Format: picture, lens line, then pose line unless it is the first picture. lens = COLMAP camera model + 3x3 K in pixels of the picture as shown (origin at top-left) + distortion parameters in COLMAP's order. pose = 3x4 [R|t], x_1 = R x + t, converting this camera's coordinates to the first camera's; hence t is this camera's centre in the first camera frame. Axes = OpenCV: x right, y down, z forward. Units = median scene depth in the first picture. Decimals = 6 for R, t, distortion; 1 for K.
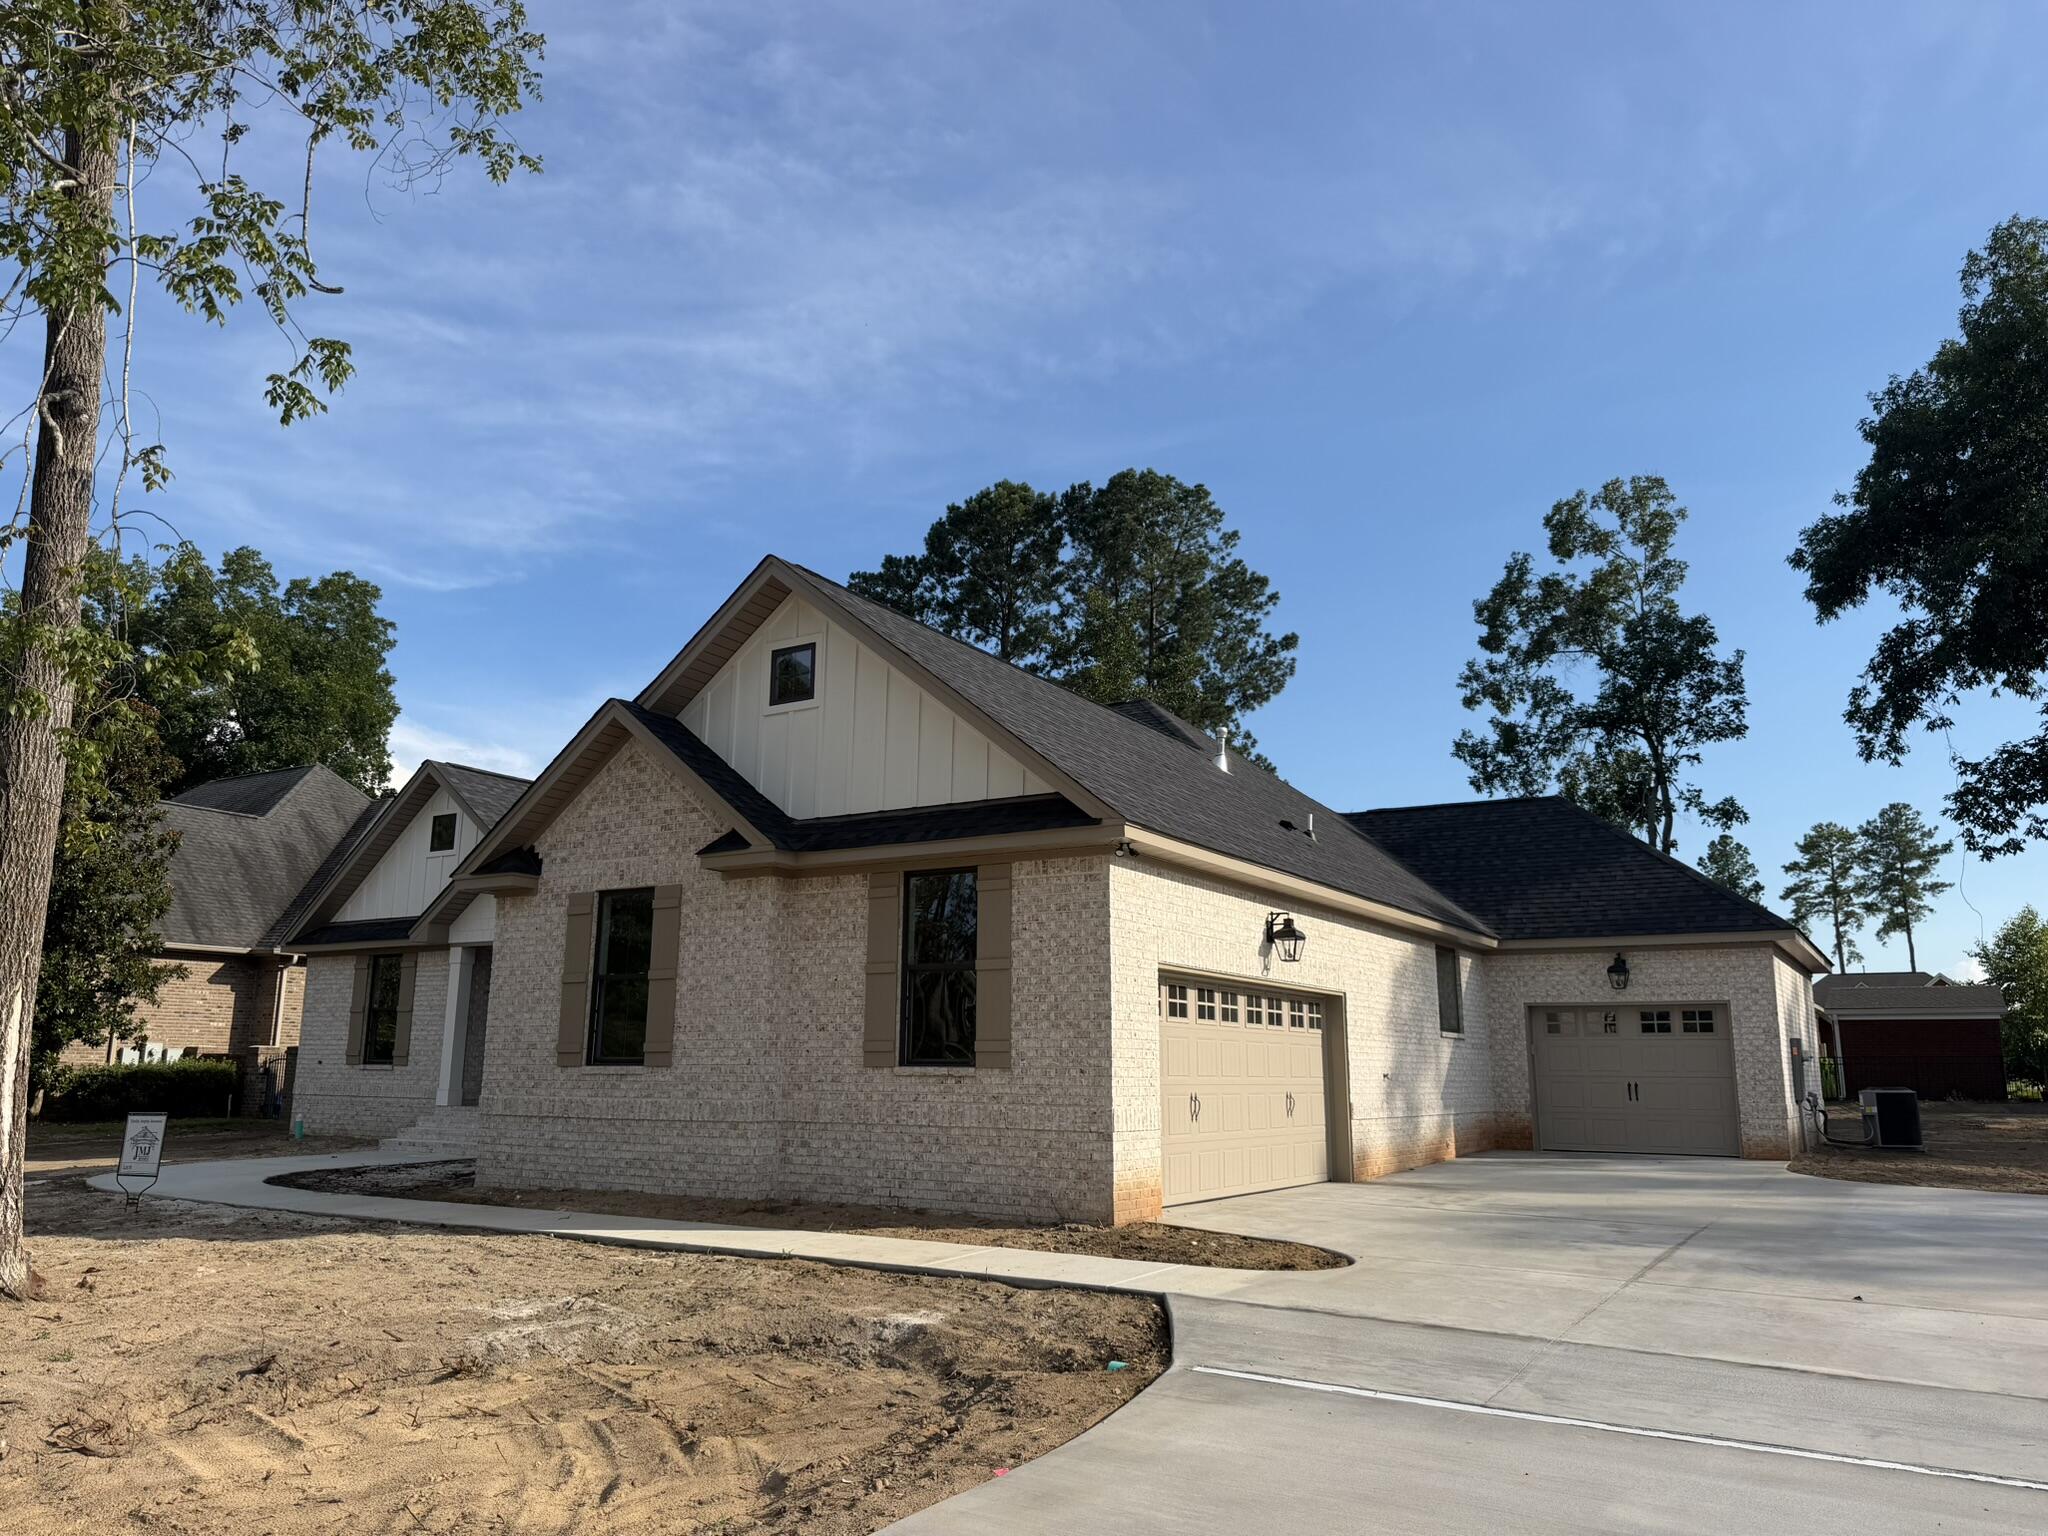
lens RADIAL K [[1427.8, 0, 1026.3], [0, 1427.8, 785.3], [0, 0, 1]] dist [0.091148, -0.117385]
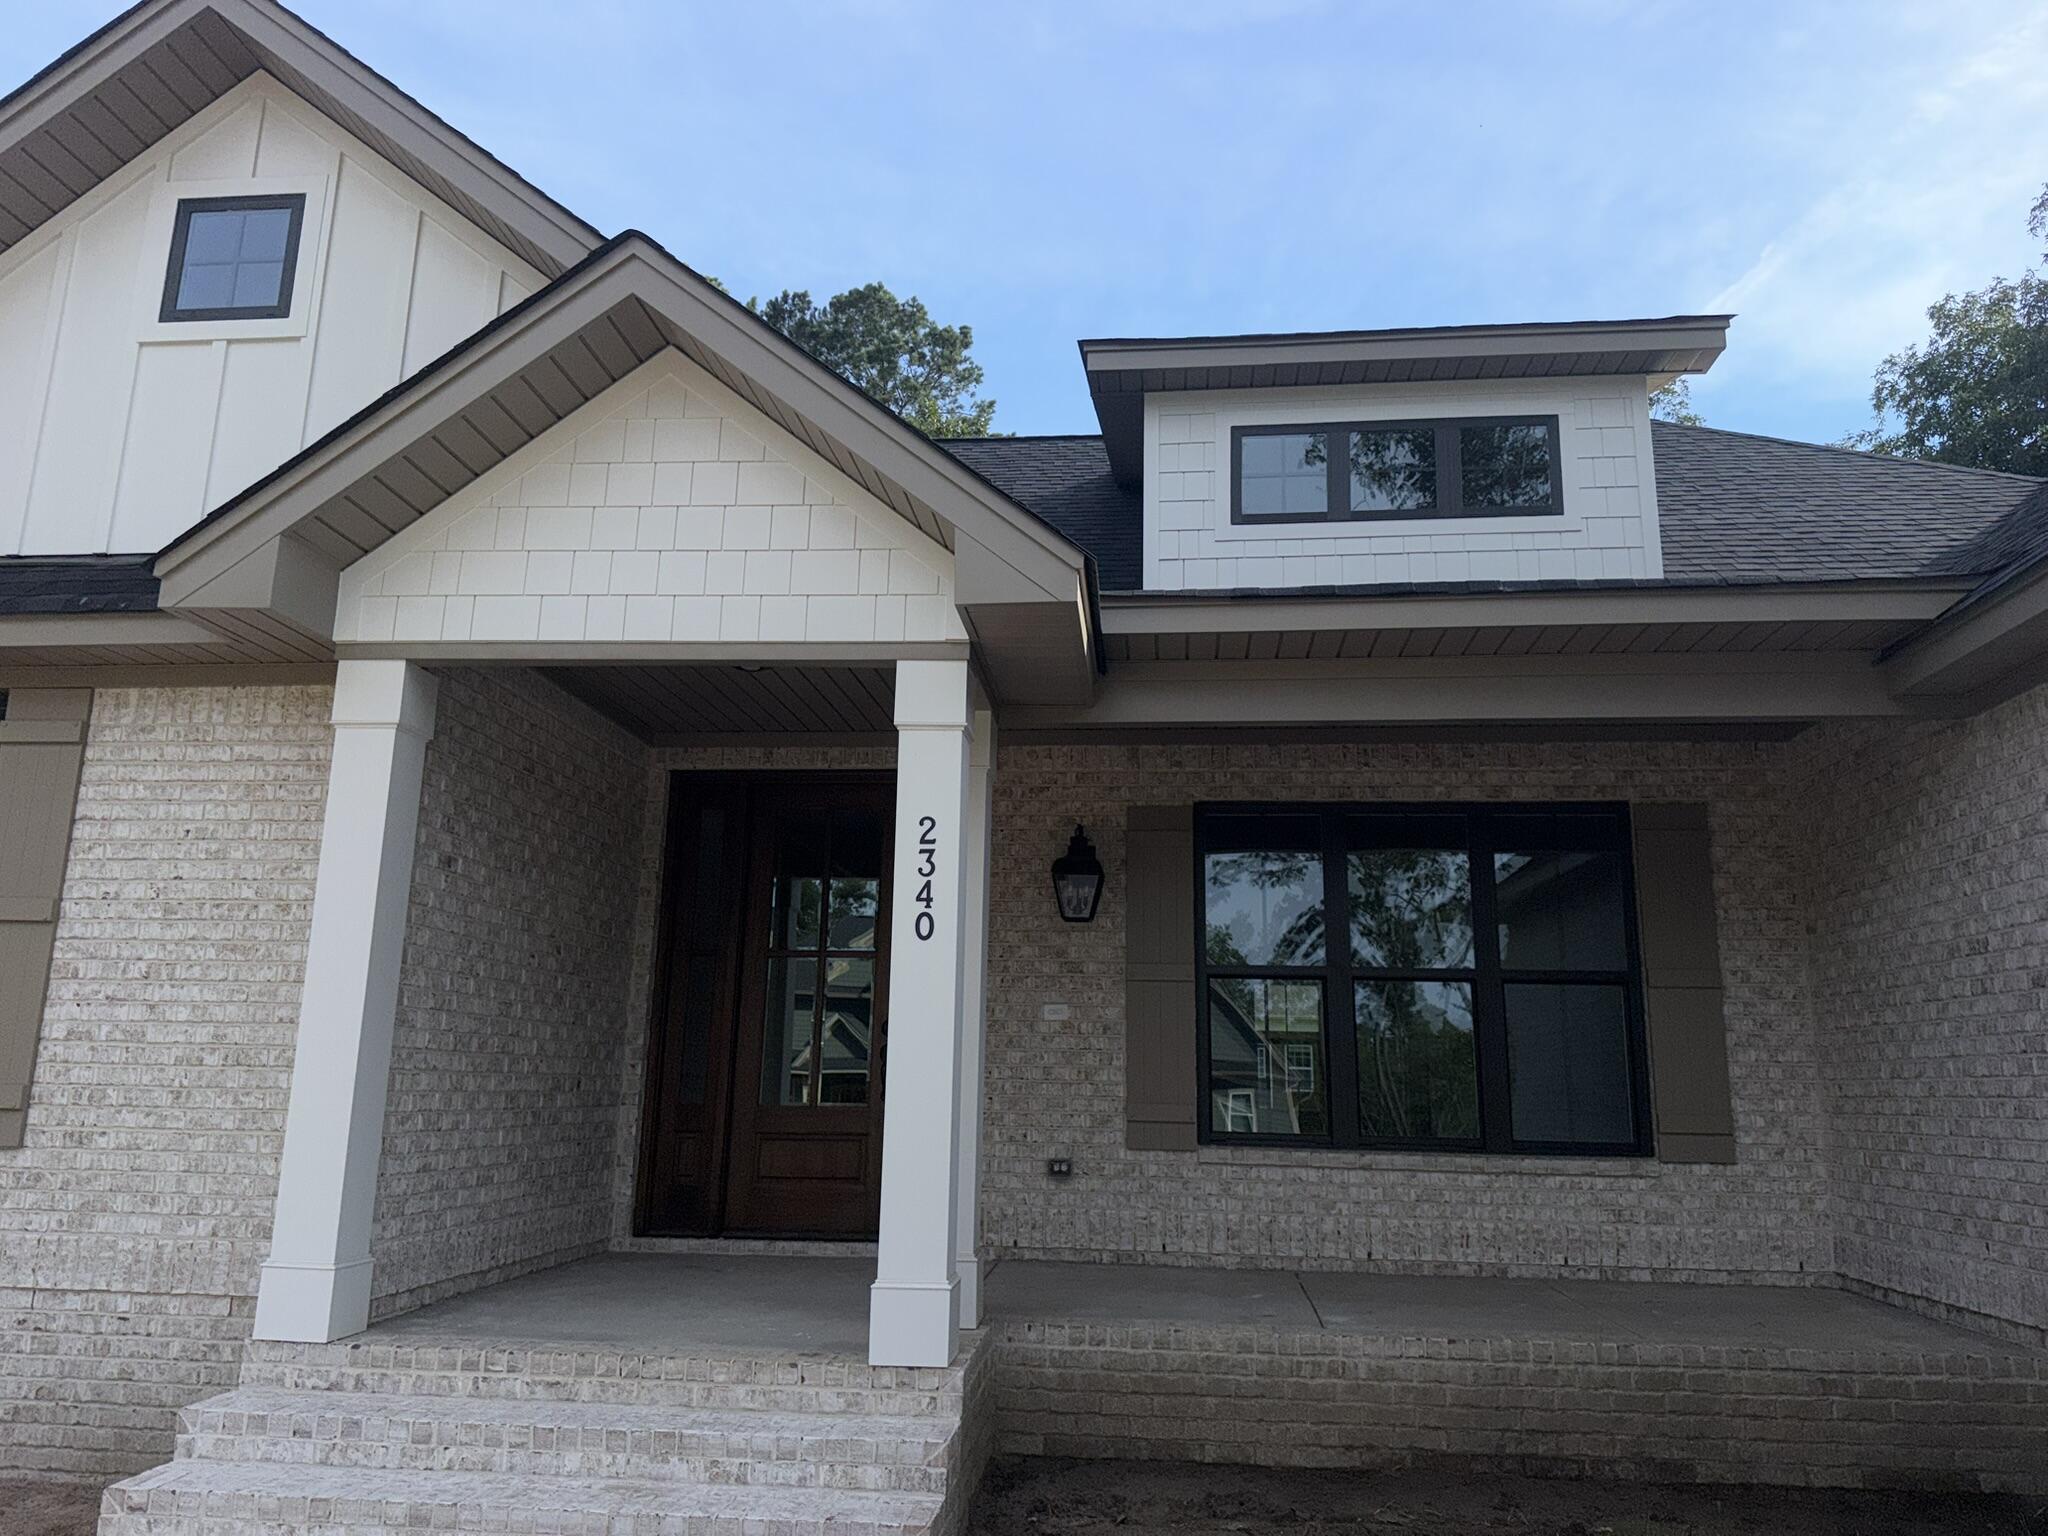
lens RADIAL K [[1445.4, 0, 1037.3], [0, 1445.4, 759.5], [0, 0, 1]] dist [0.063749, -0.078325]
pose [[0.894328, 0.111020, 0.433419, -0.247361], [-0.099570, 0.993818, -0.049112, 0.083408], [-0.436192, 0.000767, 0.899853, 0.471993]]
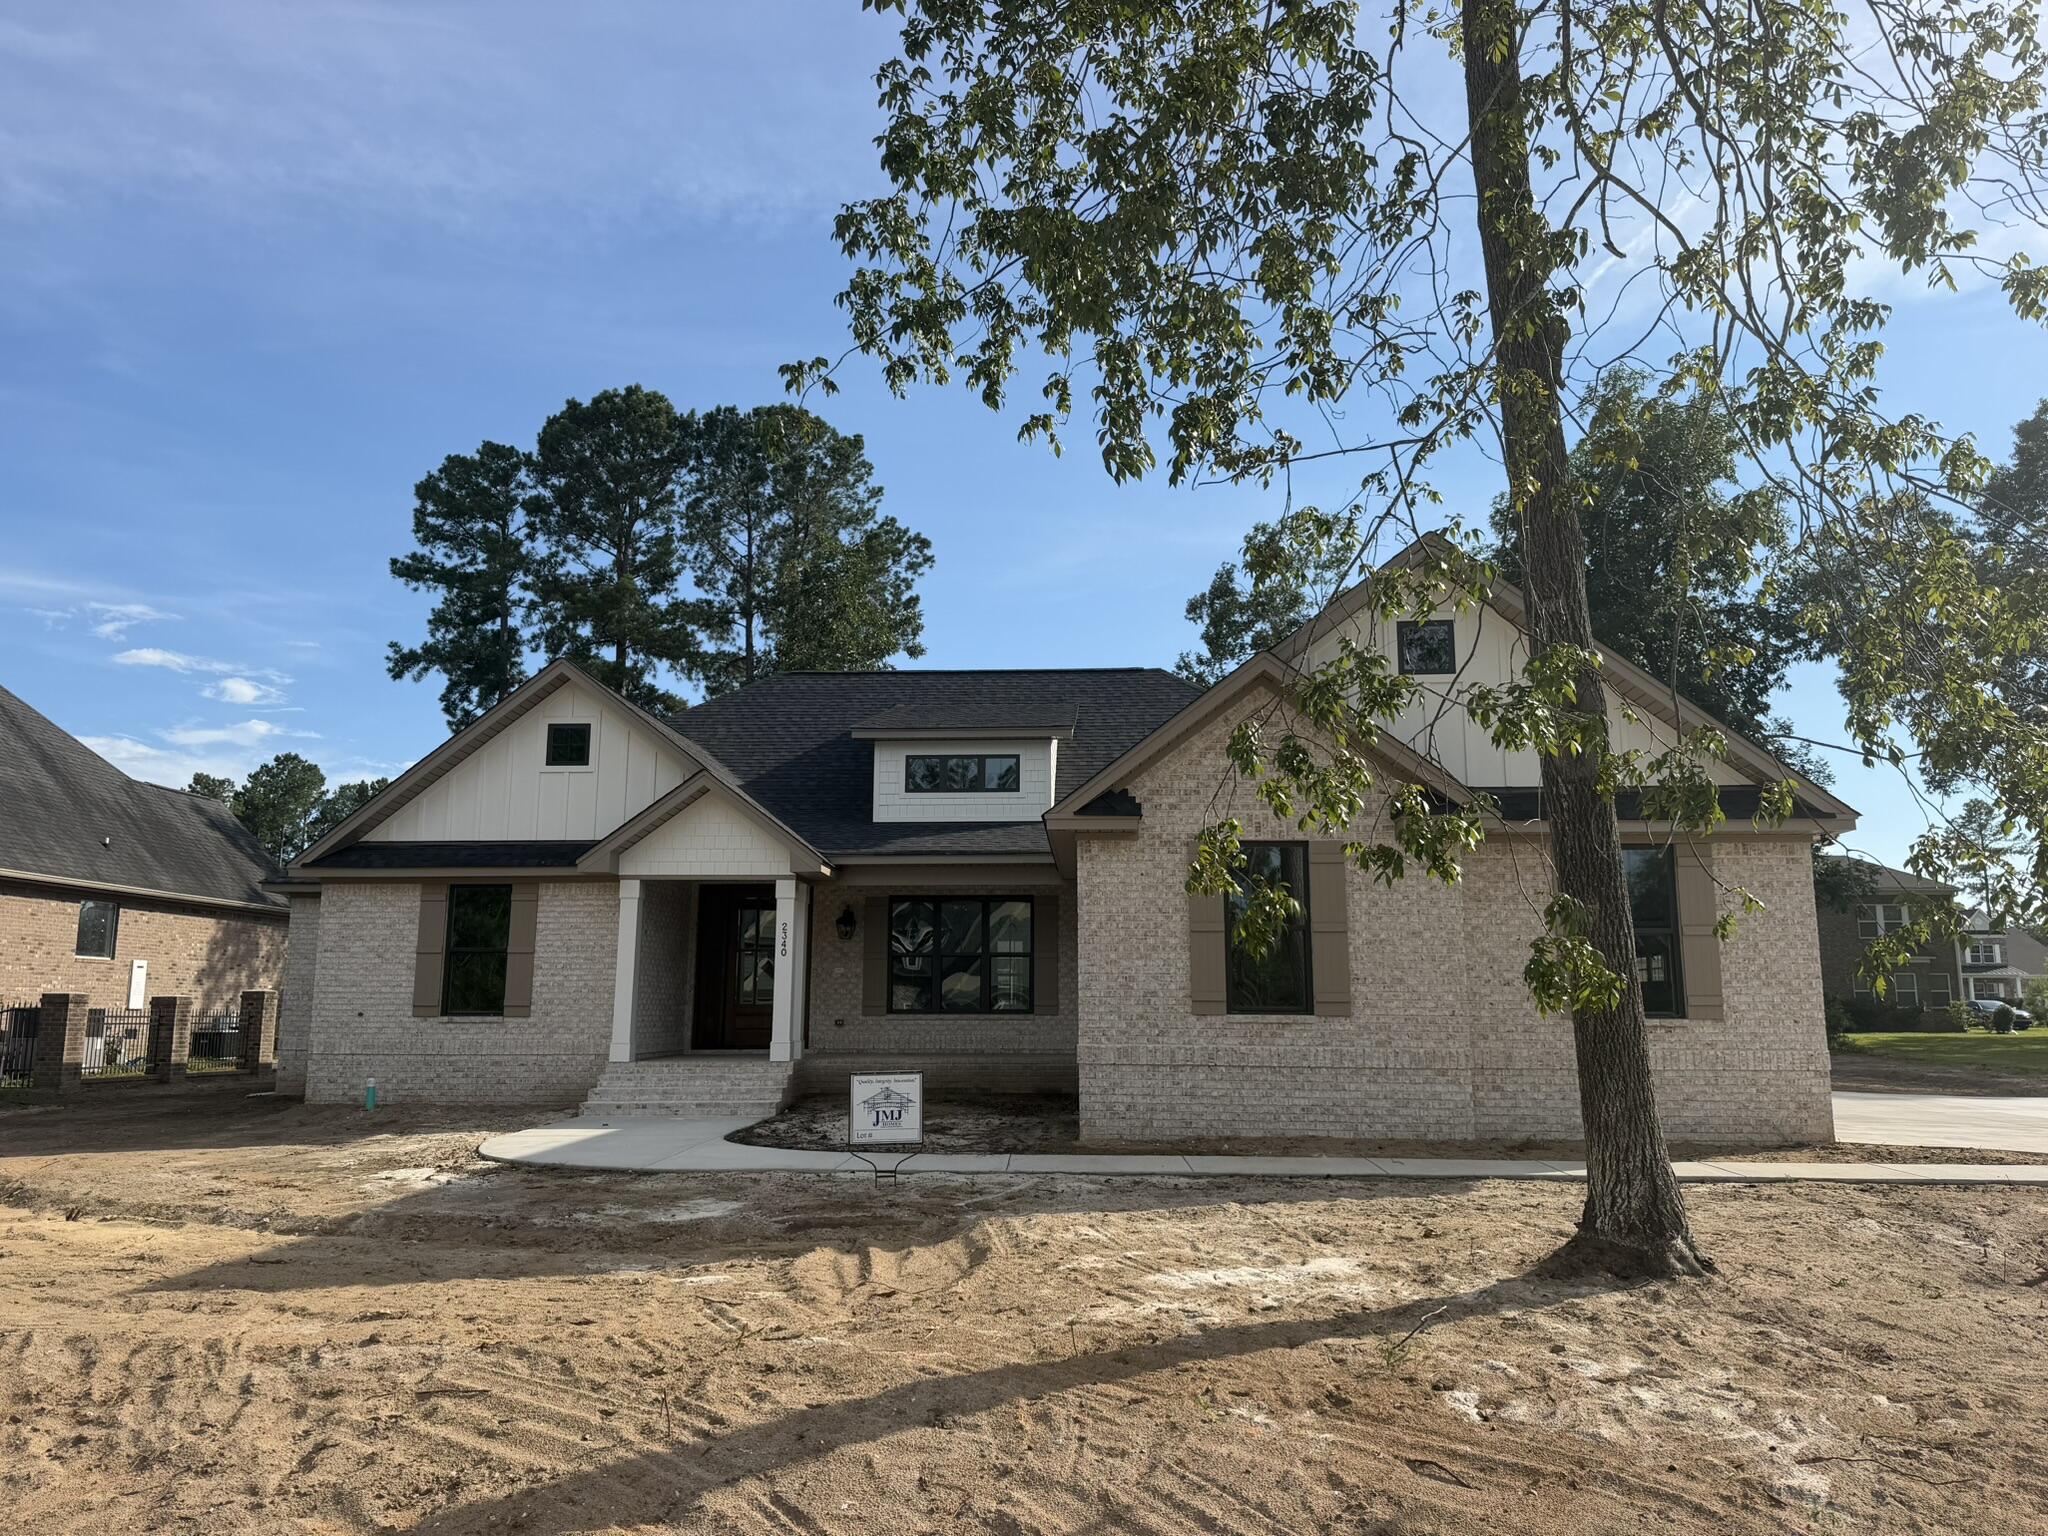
lens RADIAL K [[1445.4, 0, 1037.3], [0, 1445.4, 759.5], [0, 0, 1]] dist [0.063749, -0.078325]
pose [[0.873881, 0.081769, 0.479214, -0.379469], [-0.090416, 0.995891, -0.005051, 0.014412], [-0.477658, -0.038915, 0.877683, 0.077840]]
